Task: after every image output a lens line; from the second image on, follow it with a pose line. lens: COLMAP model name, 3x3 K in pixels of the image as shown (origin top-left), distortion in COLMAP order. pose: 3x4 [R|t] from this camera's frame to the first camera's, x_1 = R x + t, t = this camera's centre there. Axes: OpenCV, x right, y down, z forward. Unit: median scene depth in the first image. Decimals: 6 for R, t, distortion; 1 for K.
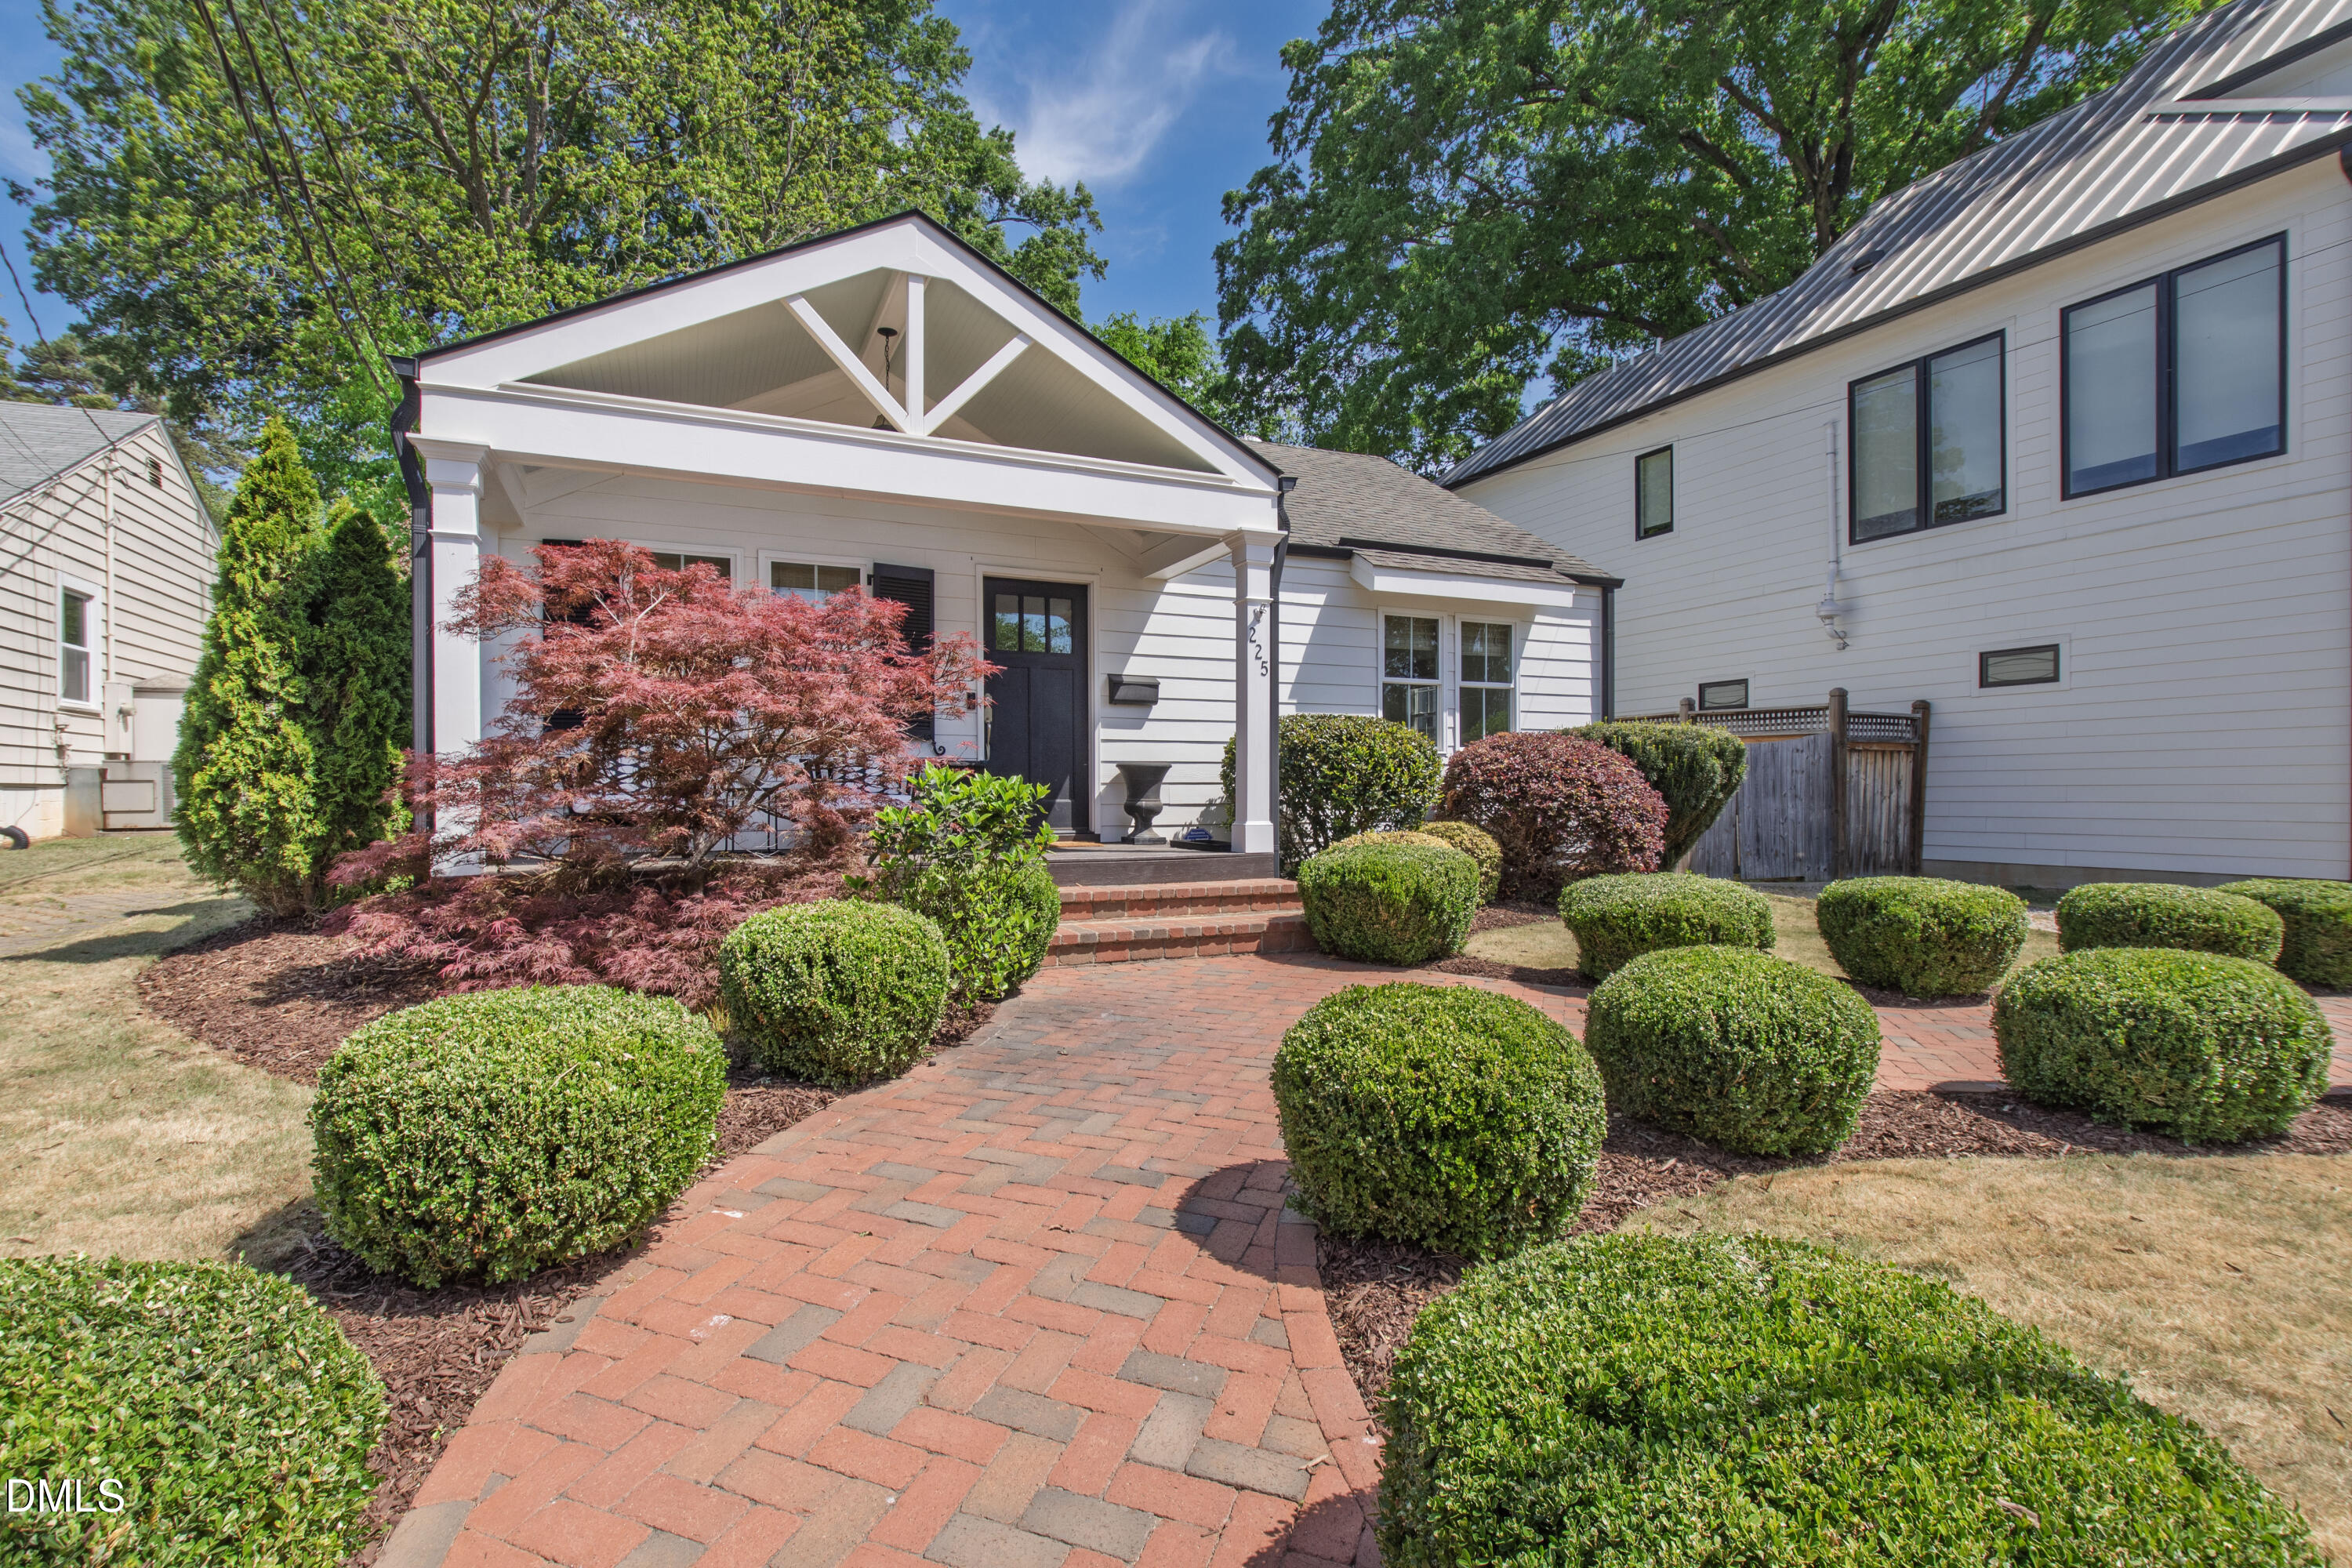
lens RADIAL K [[1052.8, 0, 1174.3], [0, 1052.8, 802.5], [0, 0, 1]] dist [-0.002344, -0.000652]
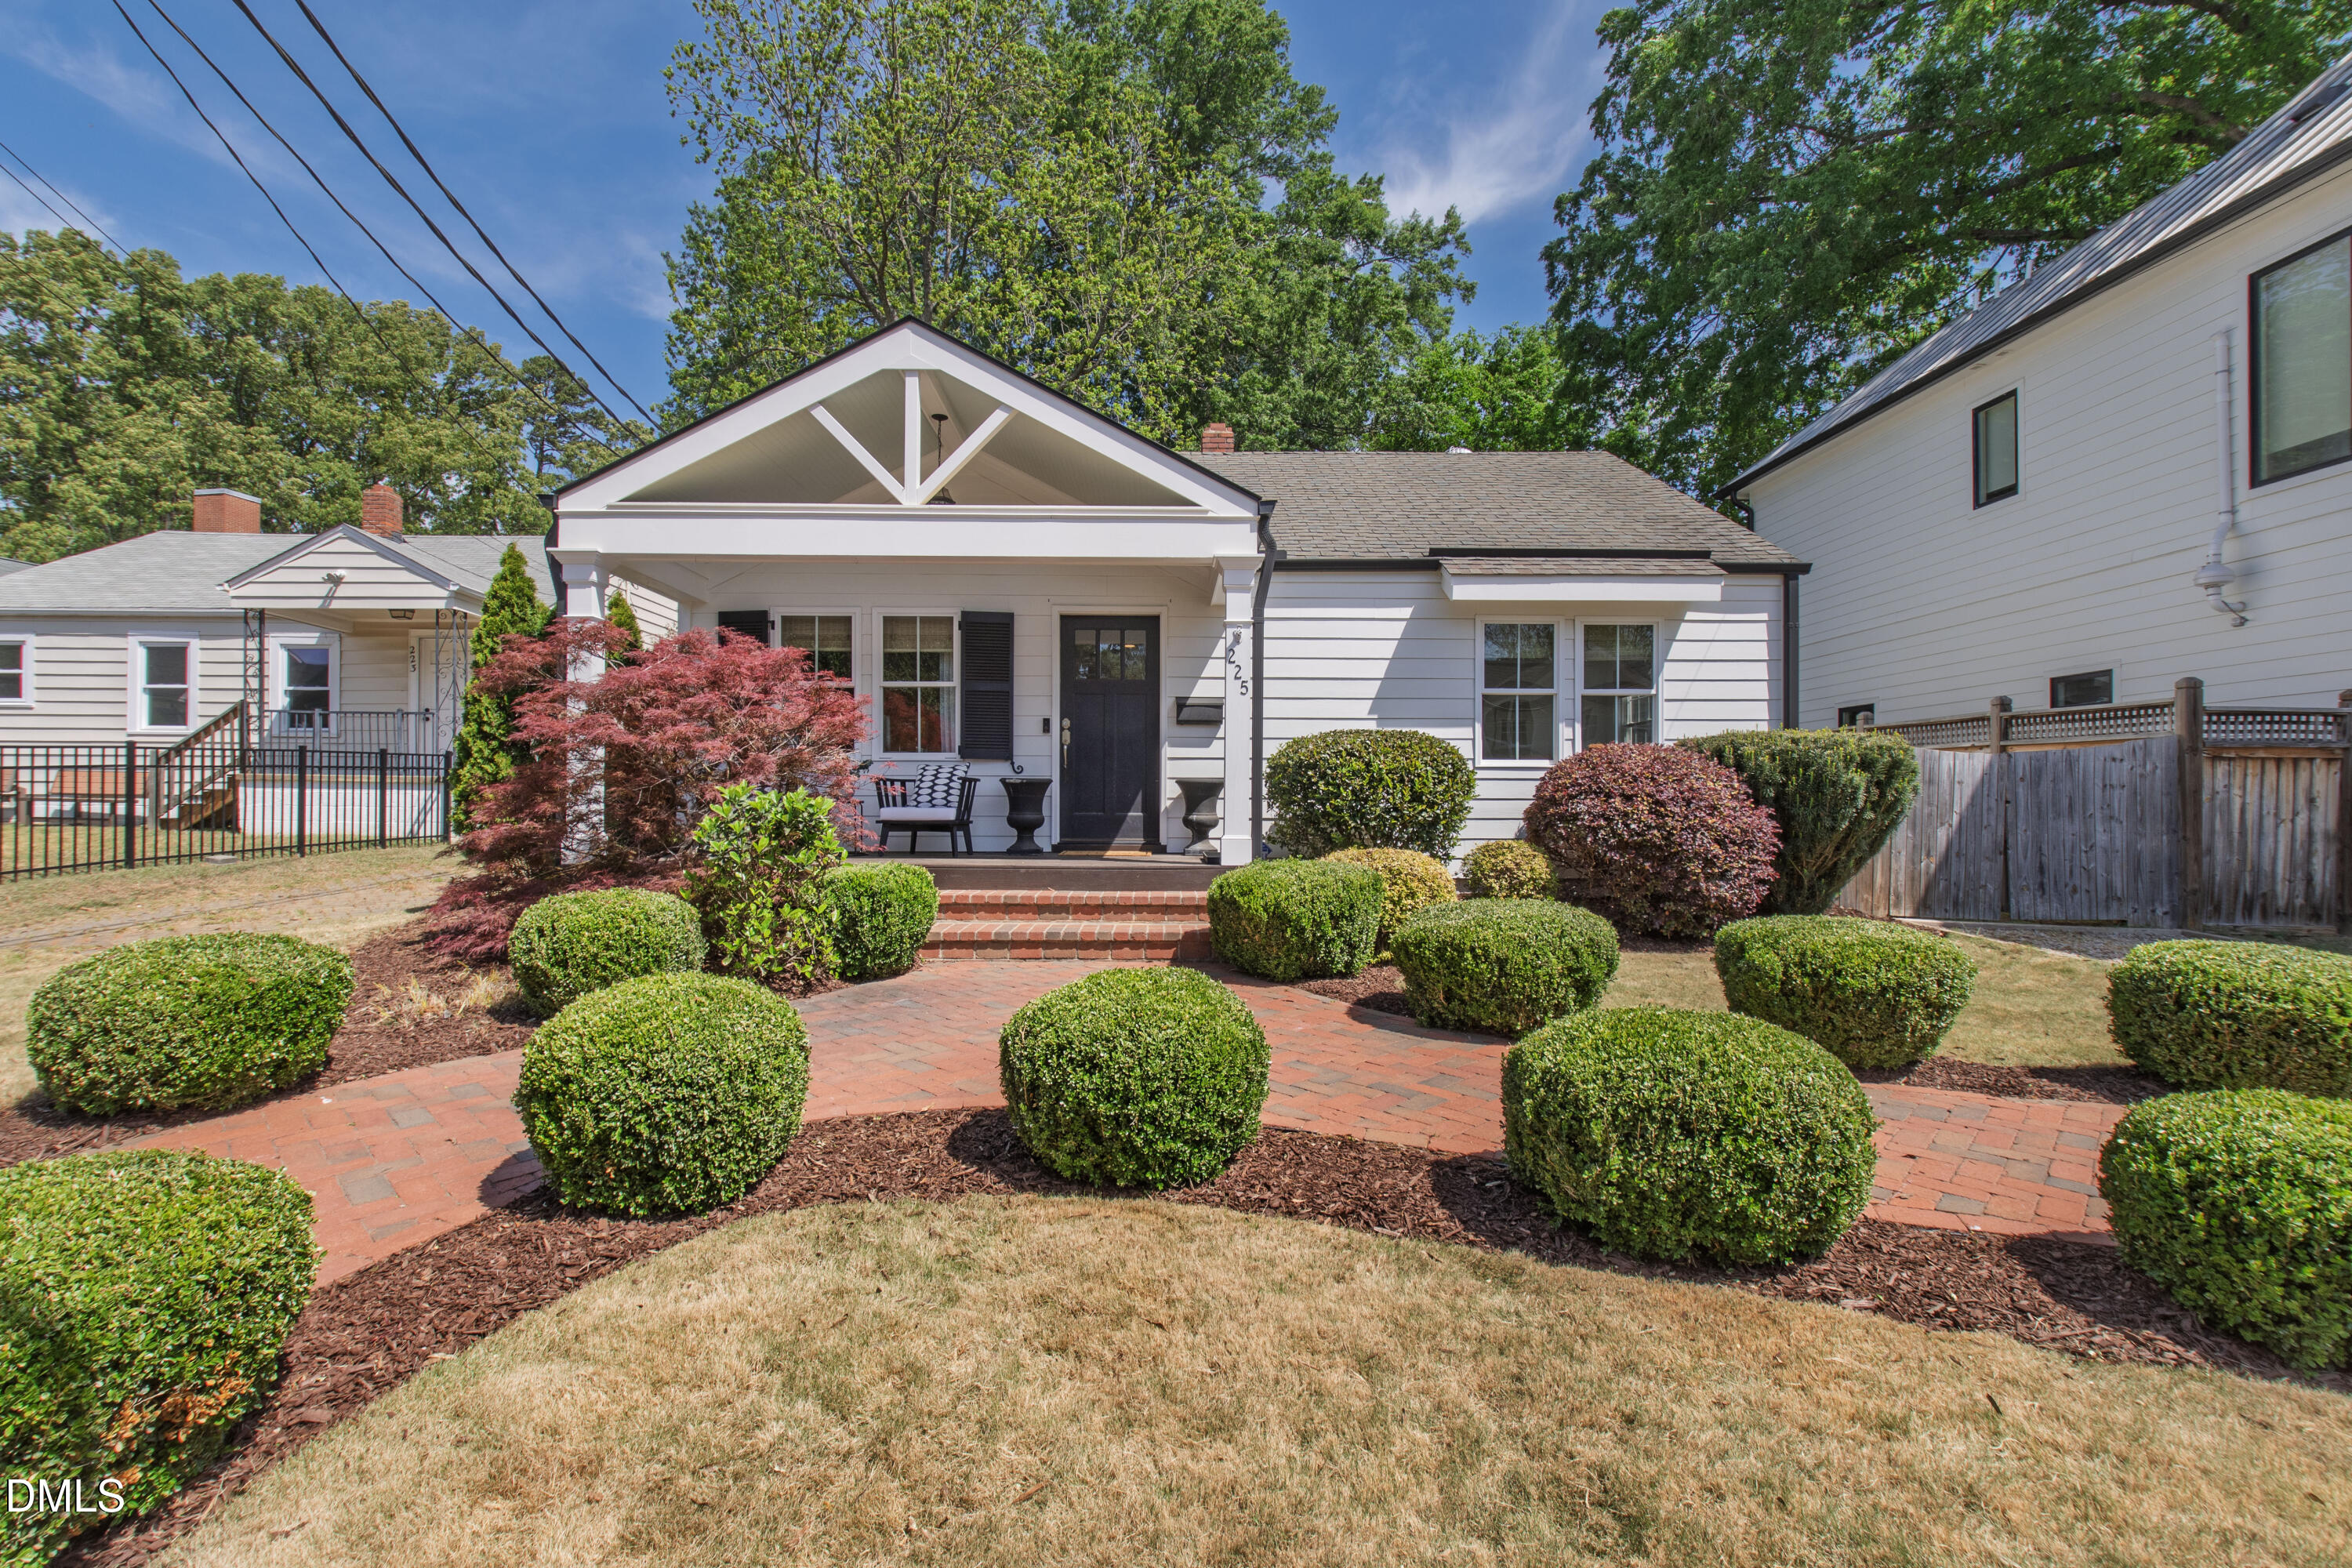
lens RADIAL K [[990.9, 0, 1127.1], [0, 990.9, 803.8], [0, 0, 1]] dist [-0.001709, -0.000052]
pose [[0.921951, 0.005715, -0.387263, 0.295542], [-0.010065, 0.999907, -0.009206, -0.002616], [0.387175, 0.012386, 0.921923, 0.048293]]
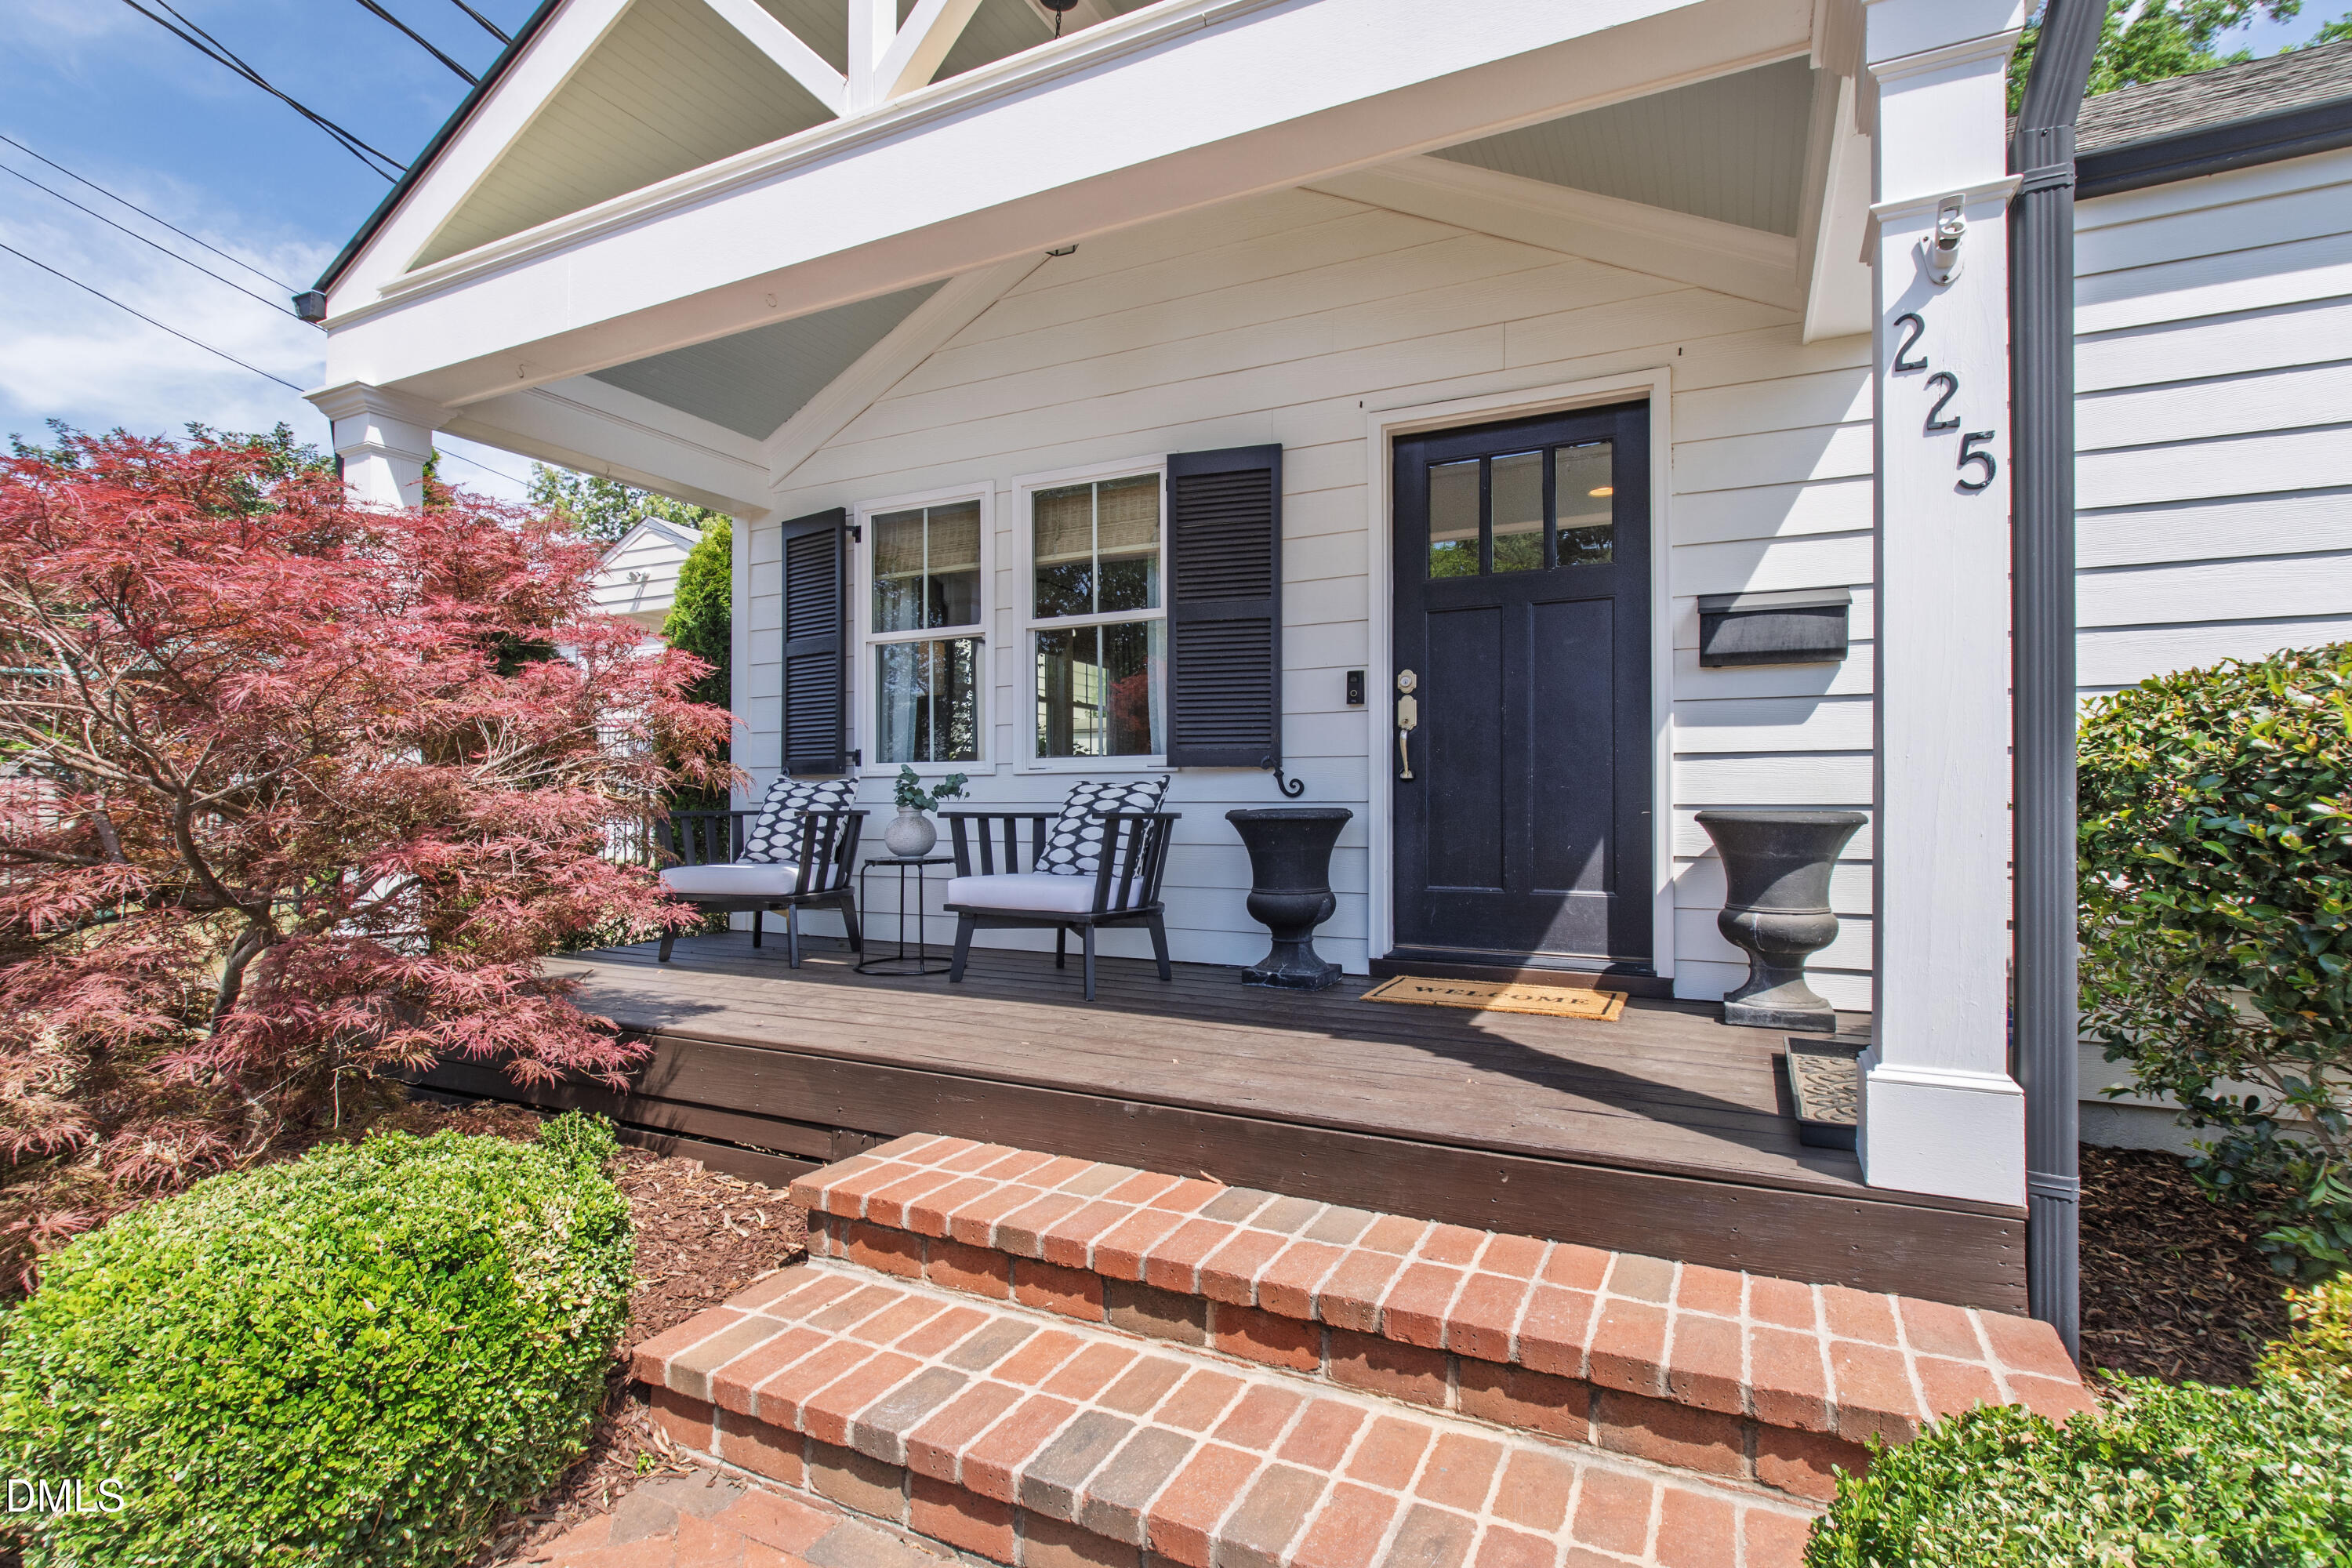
lens RADIAL K [[1099.4, 0, 1038.6], [0, 1099.4, 796.9], [0, 0, 1]] dist [0.020116, -0.023584]
pose [[0.603412, -0.002230, -0.797427, 0.132148], [-0.014932, 0.999789, -0.014095, -0.033653], [0.797290, 0.020412, 0.603251, 0.551368]]
